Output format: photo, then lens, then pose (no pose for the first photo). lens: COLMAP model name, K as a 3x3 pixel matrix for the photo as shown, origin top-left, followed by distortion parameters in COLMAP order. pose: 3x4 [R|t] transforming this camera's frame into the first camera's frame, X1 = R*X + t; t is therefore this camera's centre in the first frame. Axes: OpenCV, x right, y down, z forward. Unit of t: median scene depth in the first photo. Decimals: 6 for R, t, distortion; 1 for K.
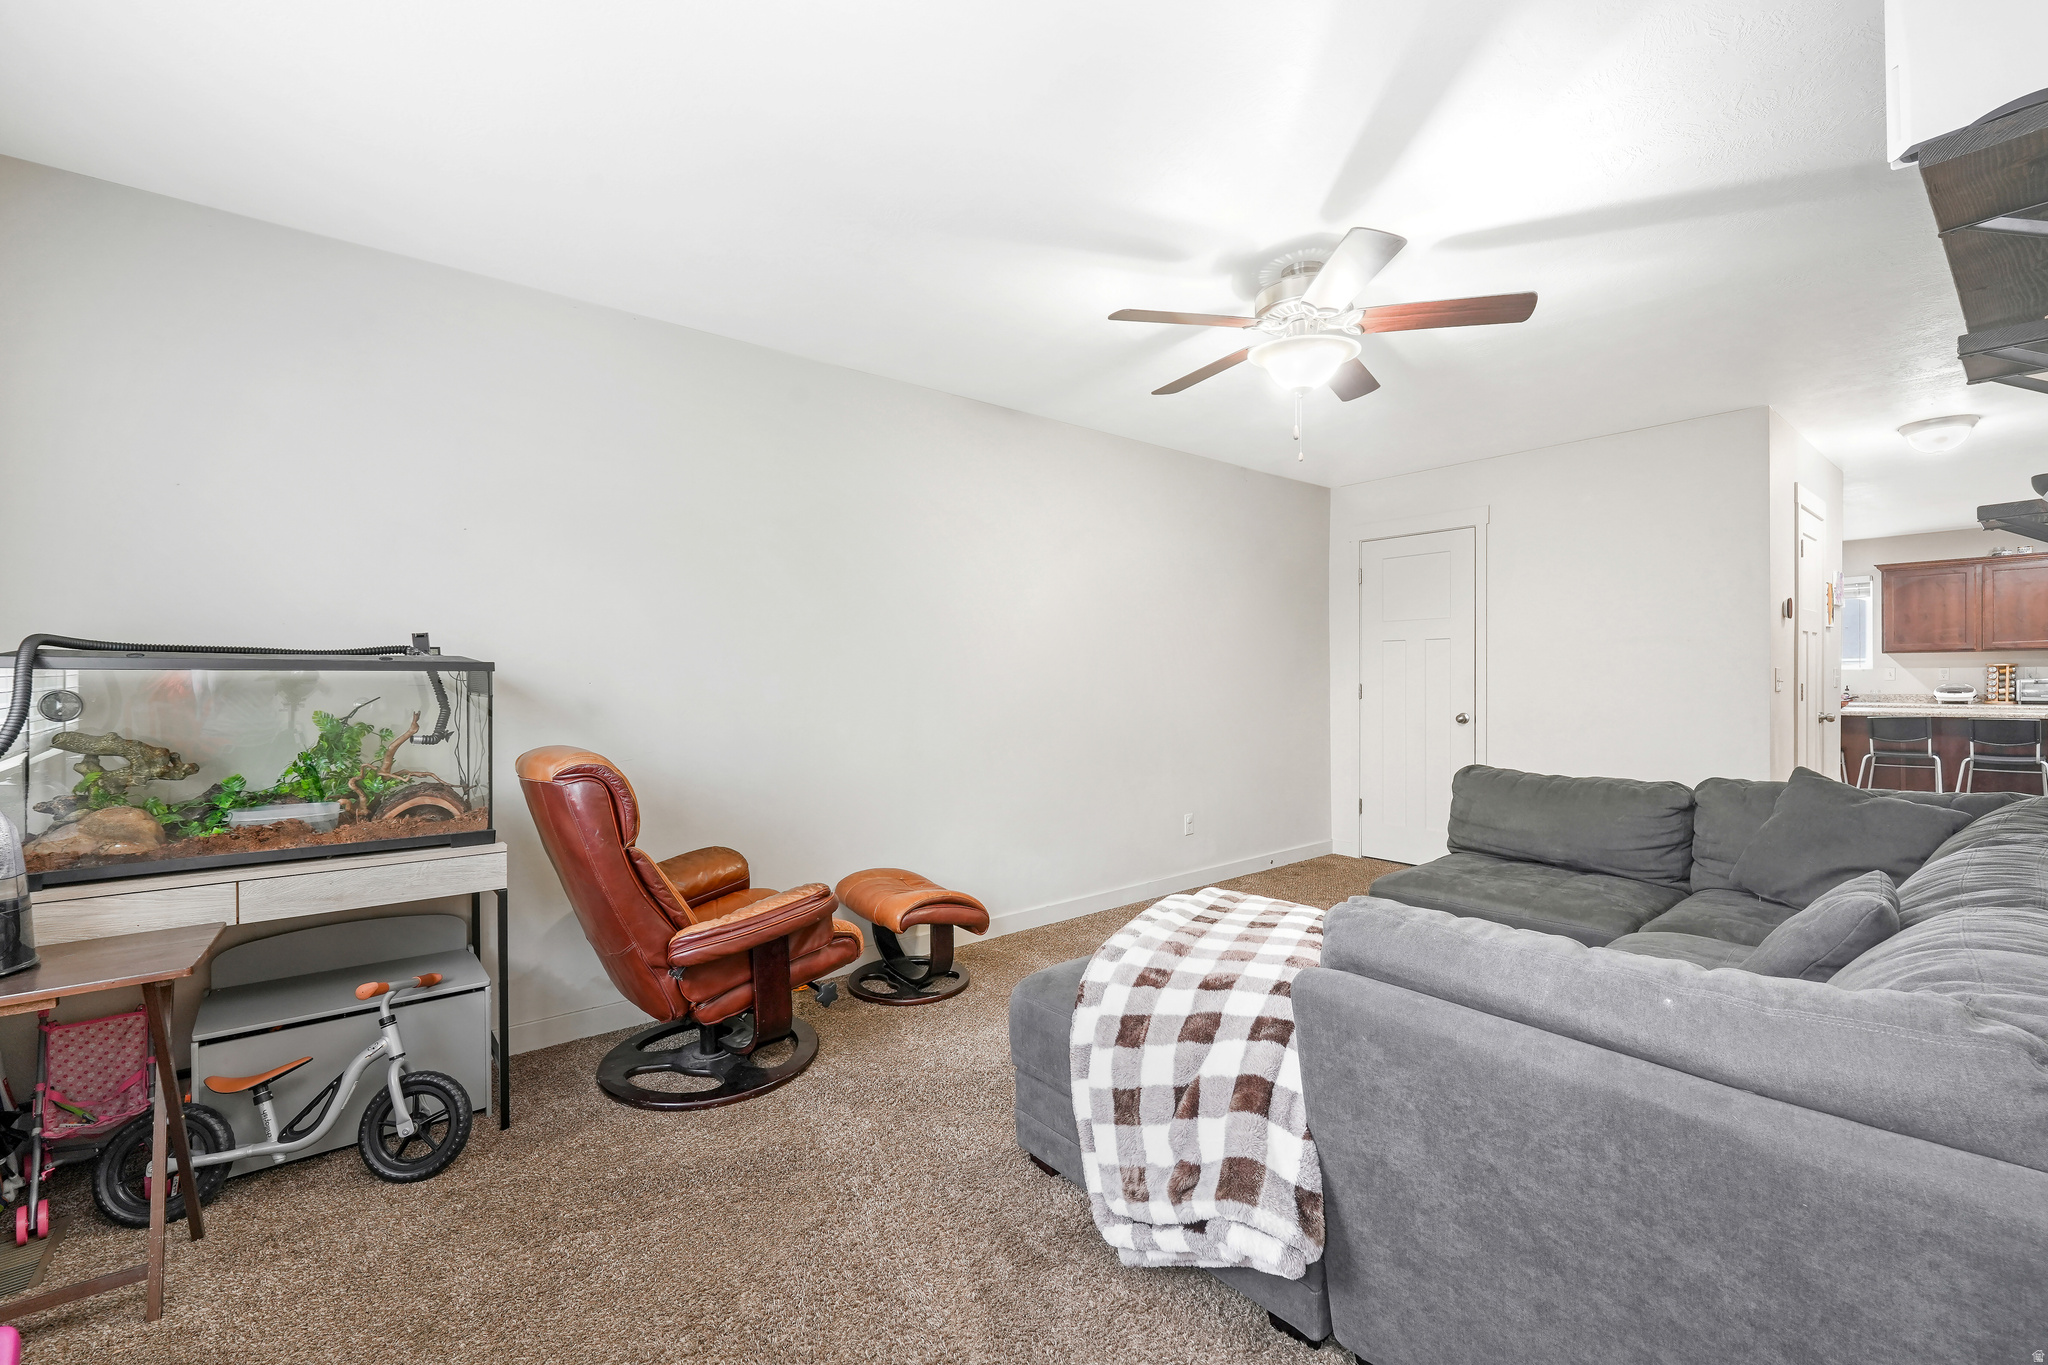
lens RADIAL K [[840.3, 0, 1019.0], [0, 840.3, 679.9], [0, 0, 1]] dist [-0.006254, 0.000112]
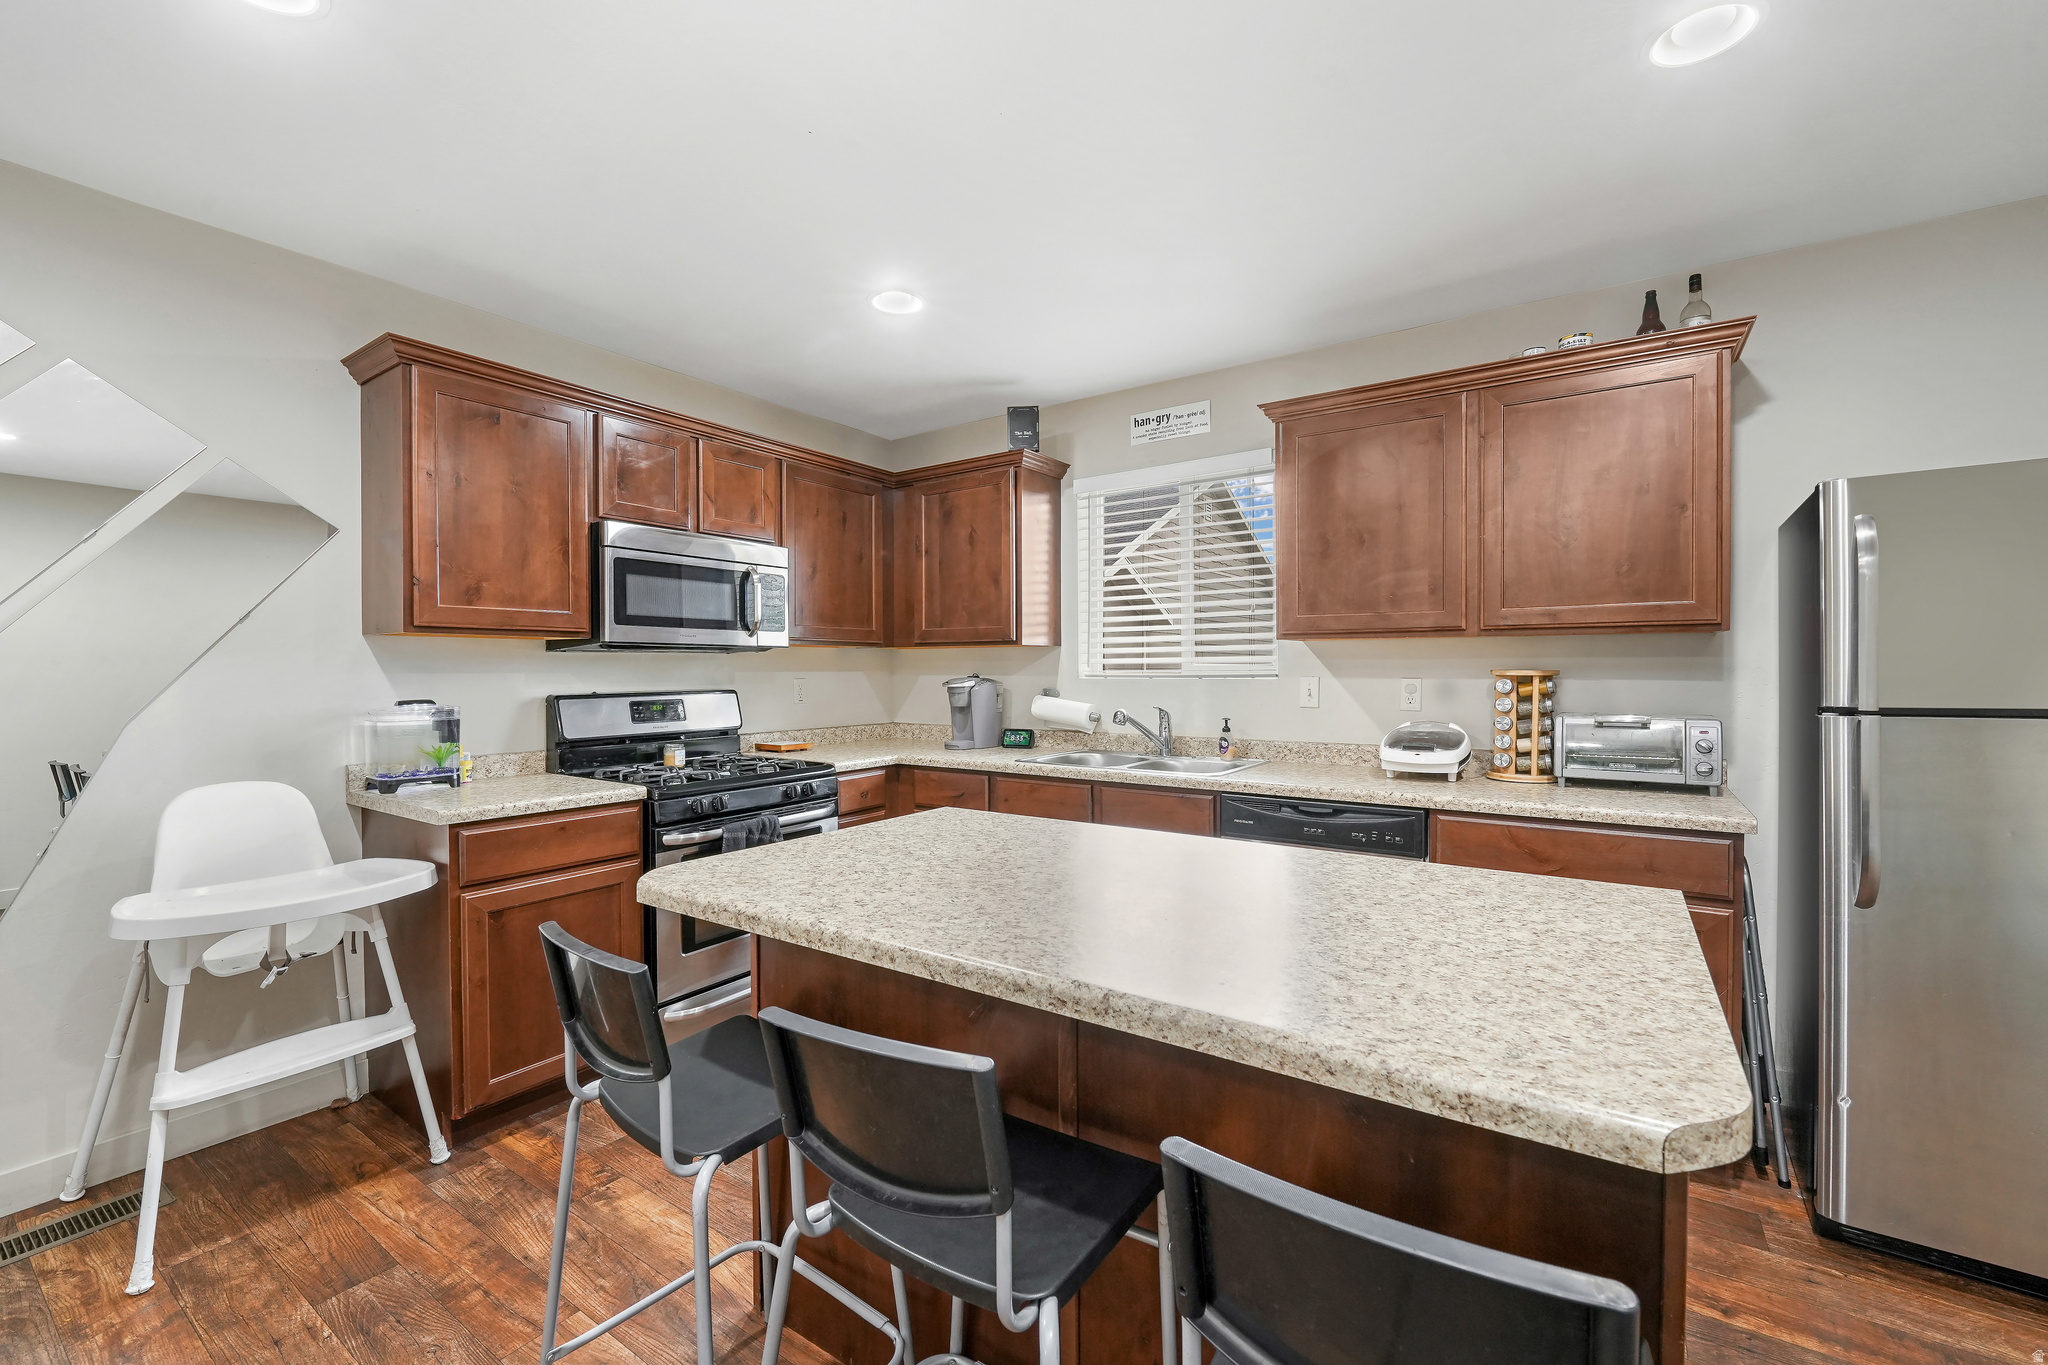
lens RADIAL K [[840.3, 0, 995.5], [0, 840.3, 672.0], [0, 0, 1]] dist [-0.006254, 0.000112]
pose [[0.963834, 0.001430, 0.266500, 0.864405], [-0.001783, 0.999998, 0.001084, -0.018429], [-0.266498, -0.001520, 0.963834, 0.712622]]
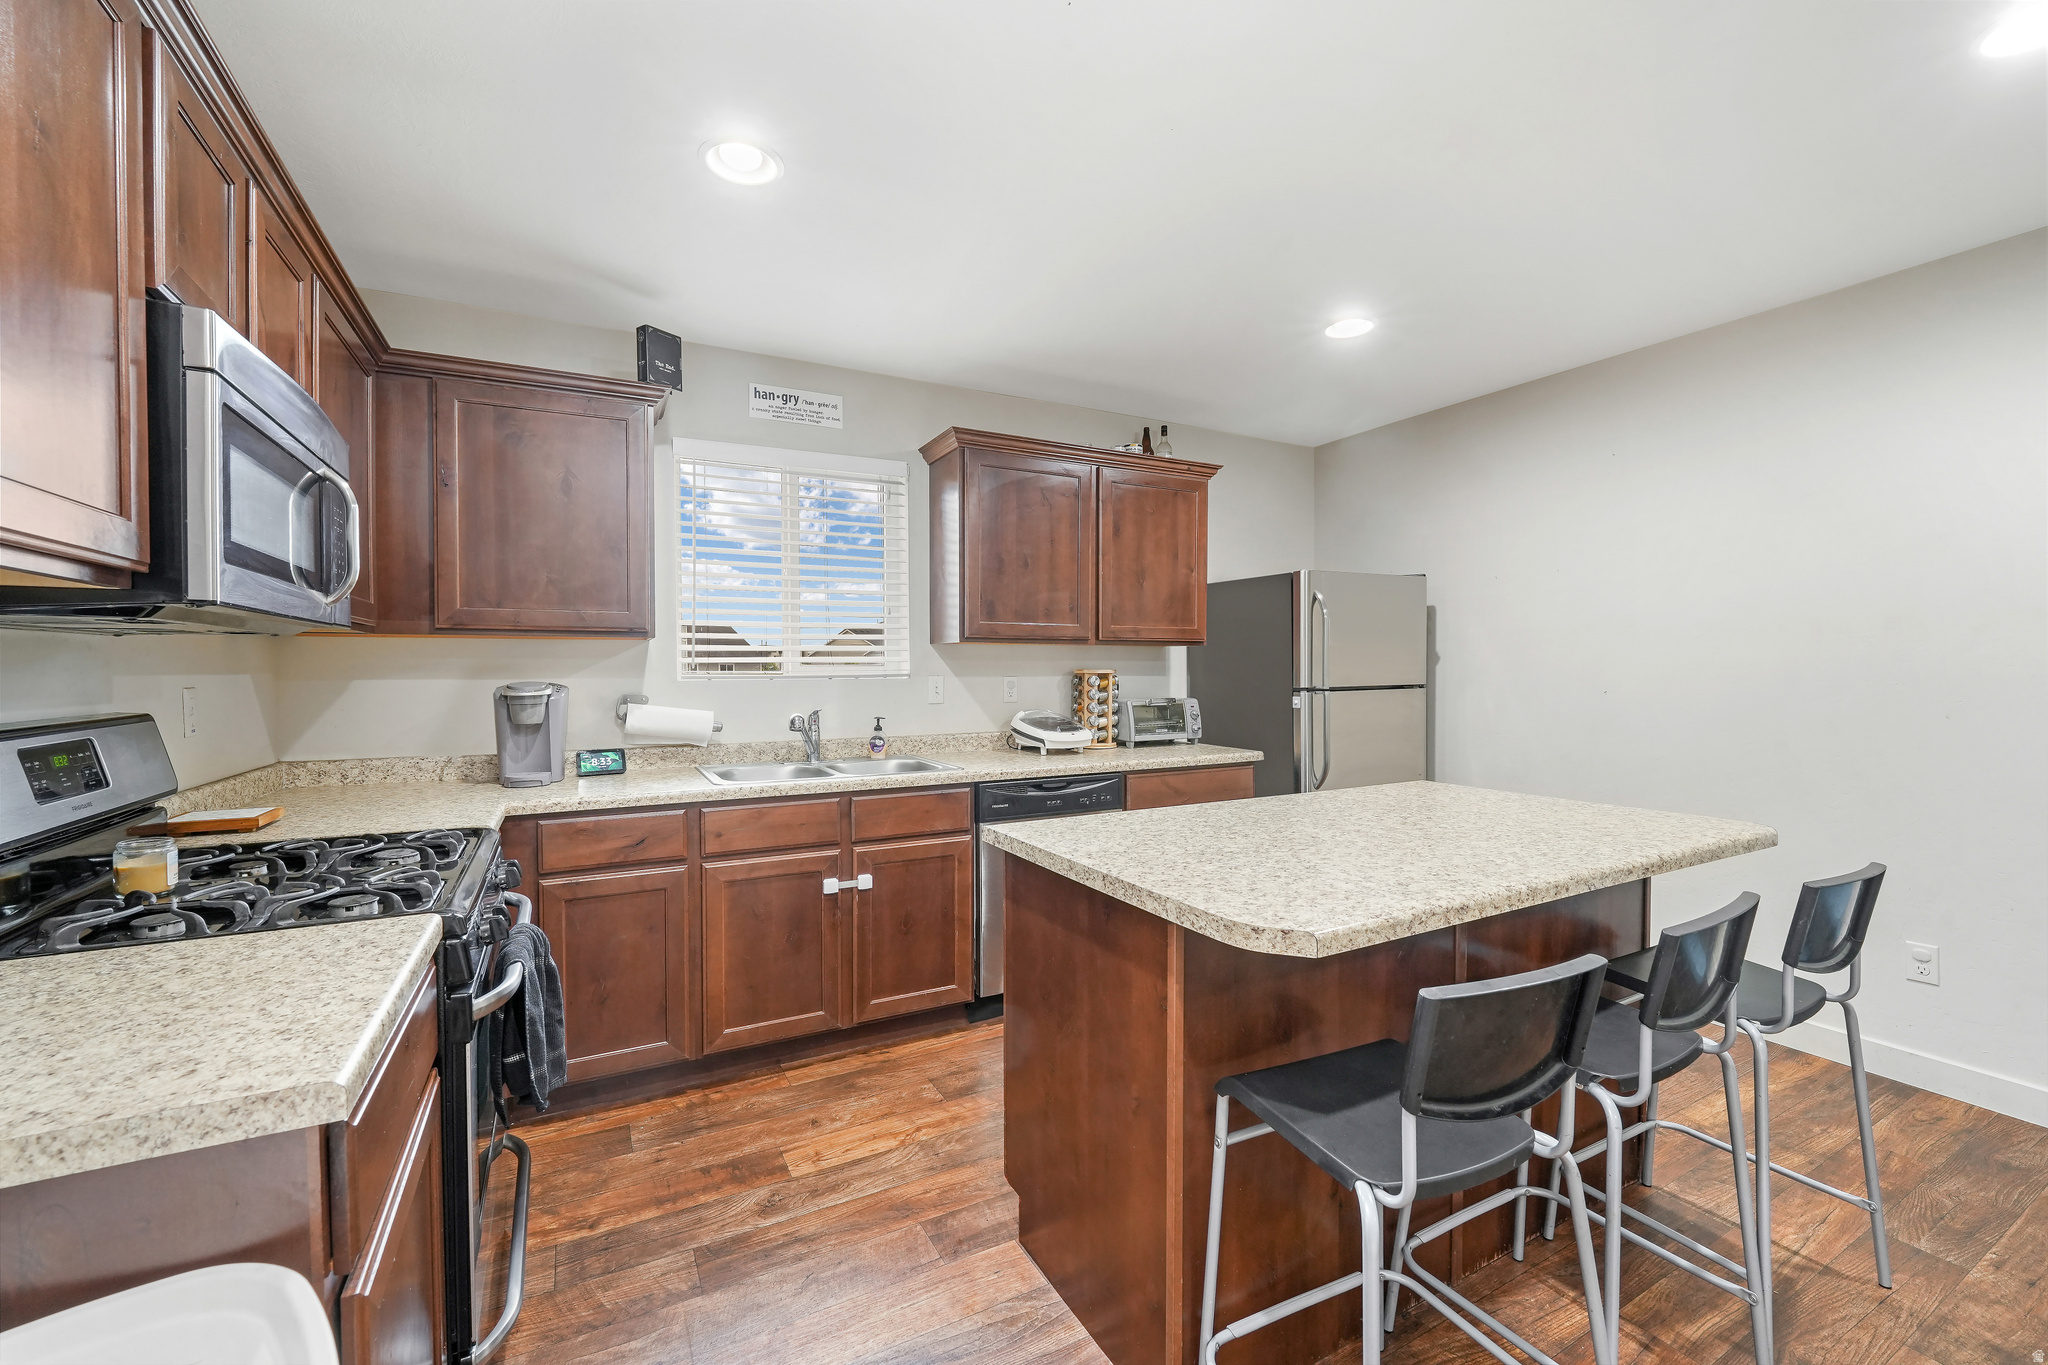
lens RADIAL K [[840.3, 0, 999.8], [0, 840.3, 676.5], [0, 0, 1]] dist [-0.006254, 0.000112]
pose [[0.200128, -0.005176, 0.979756, 0.664545], [0.003946, 0.999982, 0.004477, -0.017461], [-0.979762, 0.002970, 0.200145, 0.959493]]
